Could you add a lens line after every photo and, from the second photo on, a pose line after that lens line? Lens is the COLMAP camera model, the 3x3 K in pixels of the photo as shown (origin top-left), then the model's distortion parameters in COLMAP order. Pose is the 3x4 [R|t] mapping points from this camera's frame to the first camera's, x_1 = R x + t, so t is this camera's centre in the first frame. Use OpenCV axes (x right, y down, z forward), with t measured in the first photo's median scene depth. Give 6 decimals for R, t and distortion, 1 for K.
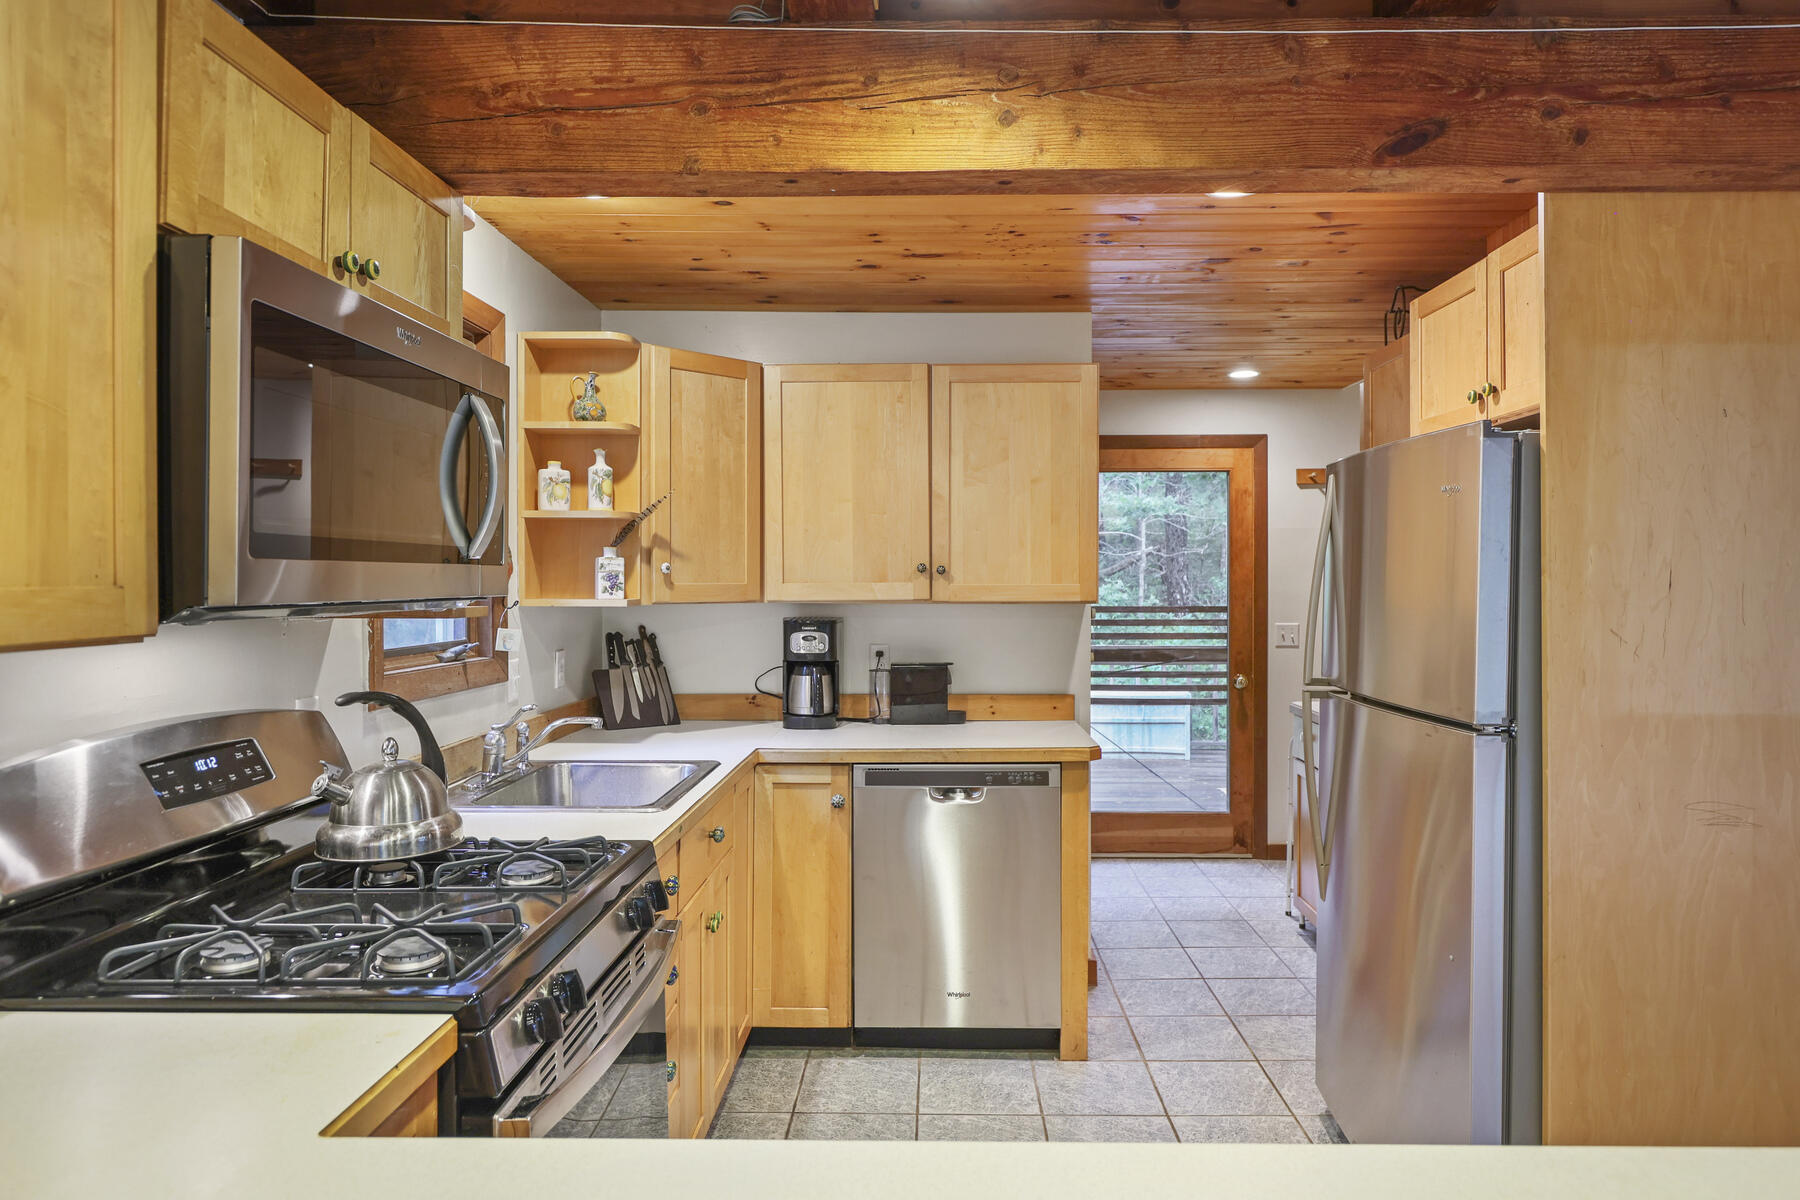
lens RADIAL K [[1104.2, 0, 928.0], [0, 1104.2, 589.7], [0, 0, 1]] dist [-0.006212, 0.003629]
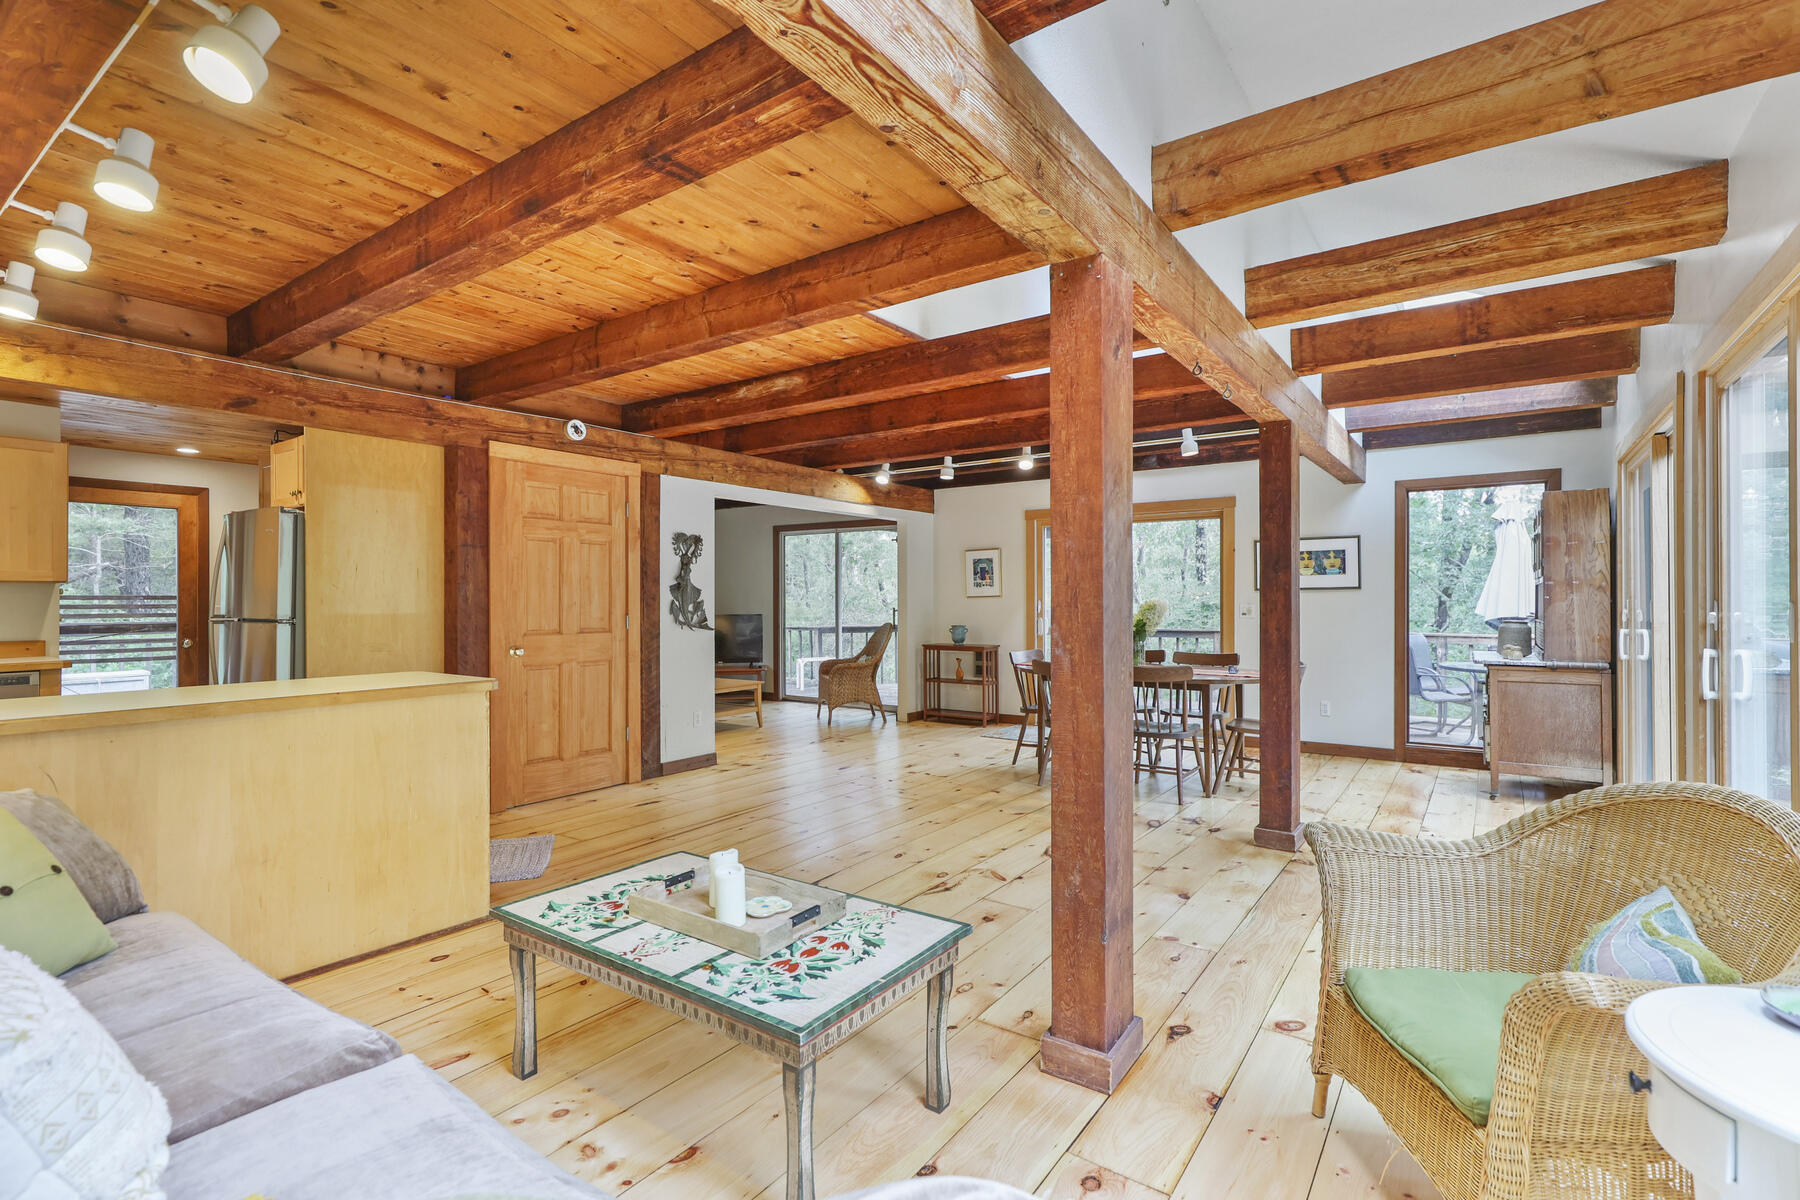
lens RADIAL K [[818.3, 0, 911.4], [0, 818.3, 601.6], [0, 0, 1]] dist [0.000887, -0.000407]
pose [[0.560195, 0.000181, 0.828360, -0.185414], [0.006125, 0.999972, -0.004360, 0.062289], [-0.828338, 0.007516, 0.560179, -0.893936]]
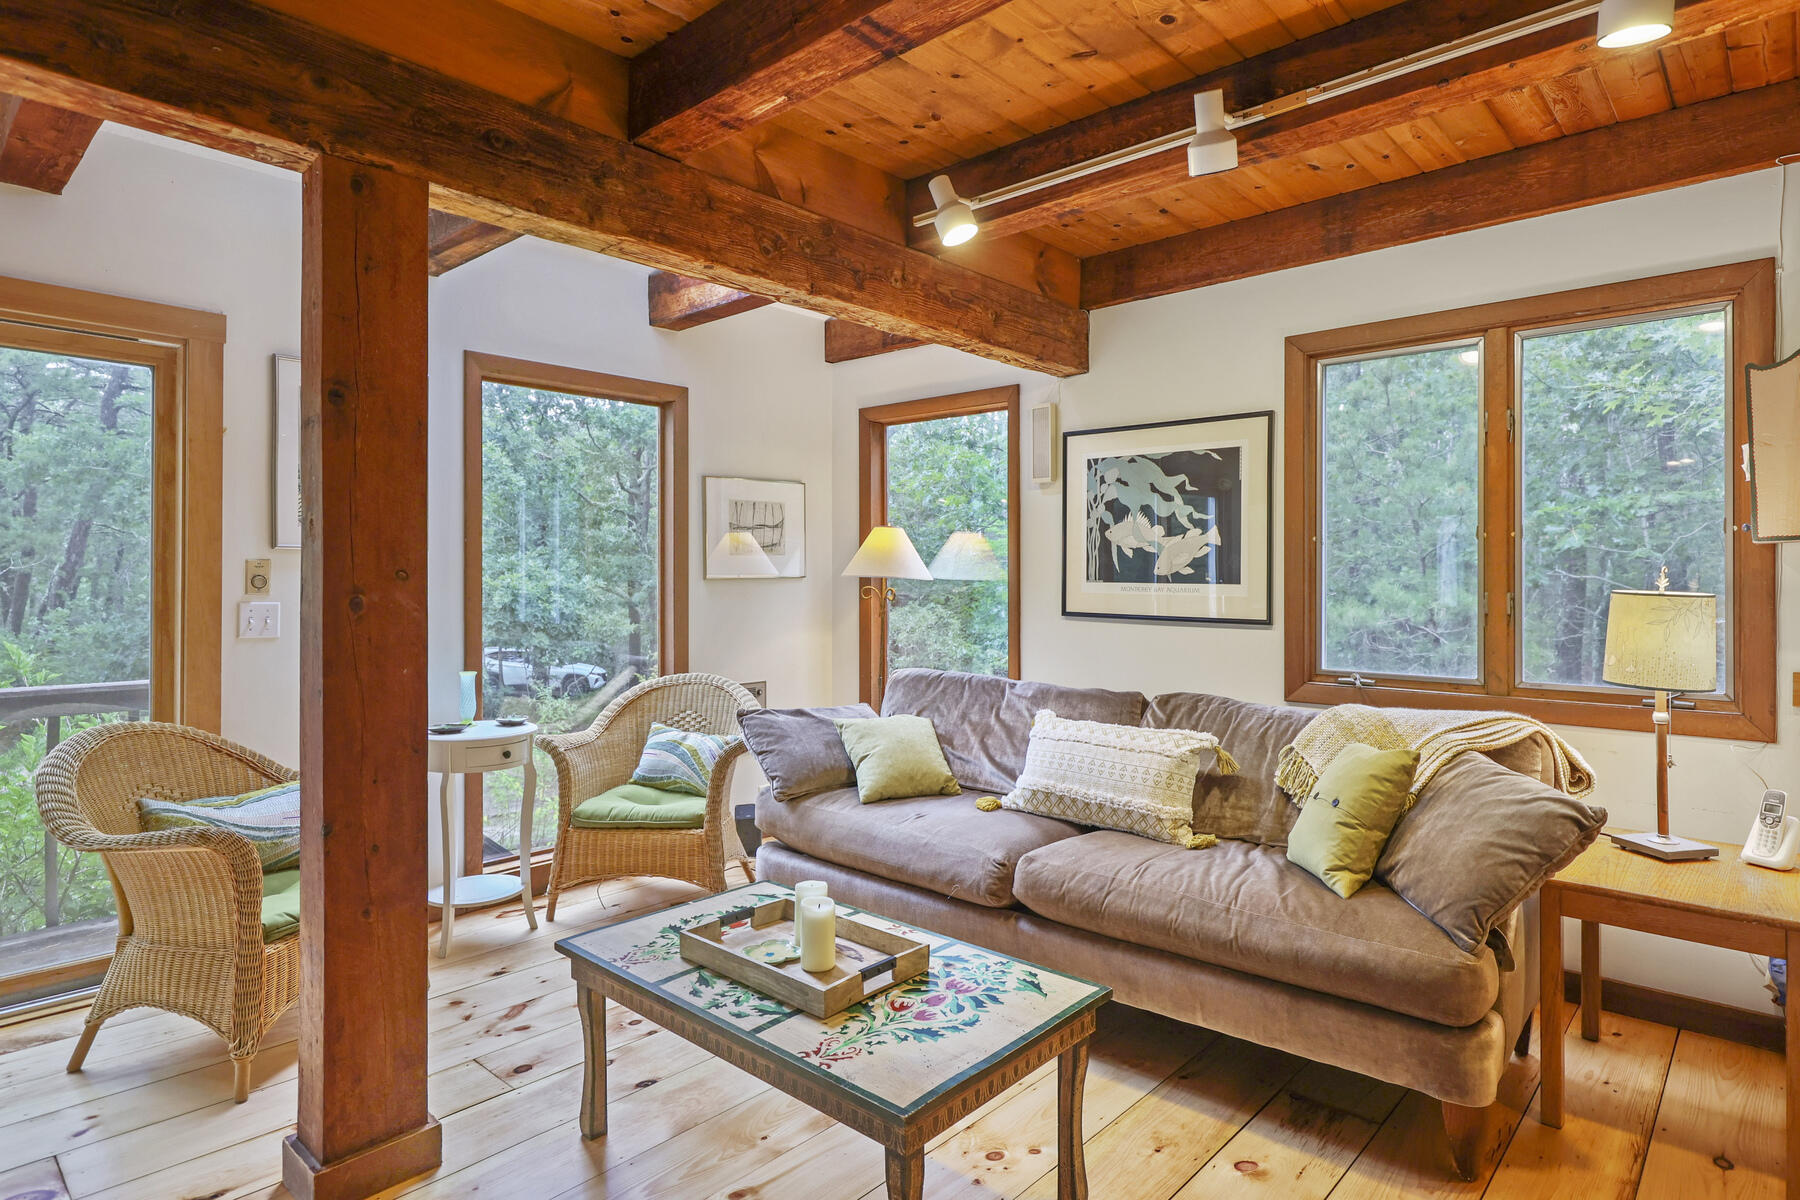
lens RADIAL K [[977.5, 0, 919.1], [0, 977.5, 577.4], [0, 0, 1]] dist [0.003514, -0.001320]
pose [[-0.653009, 0.001143, -0.757349, 0.709984], [-0.006371, 0.999955, 0.007002, 0.042590], [0.757323, 0.009398, -0.652972, 0.059896]]
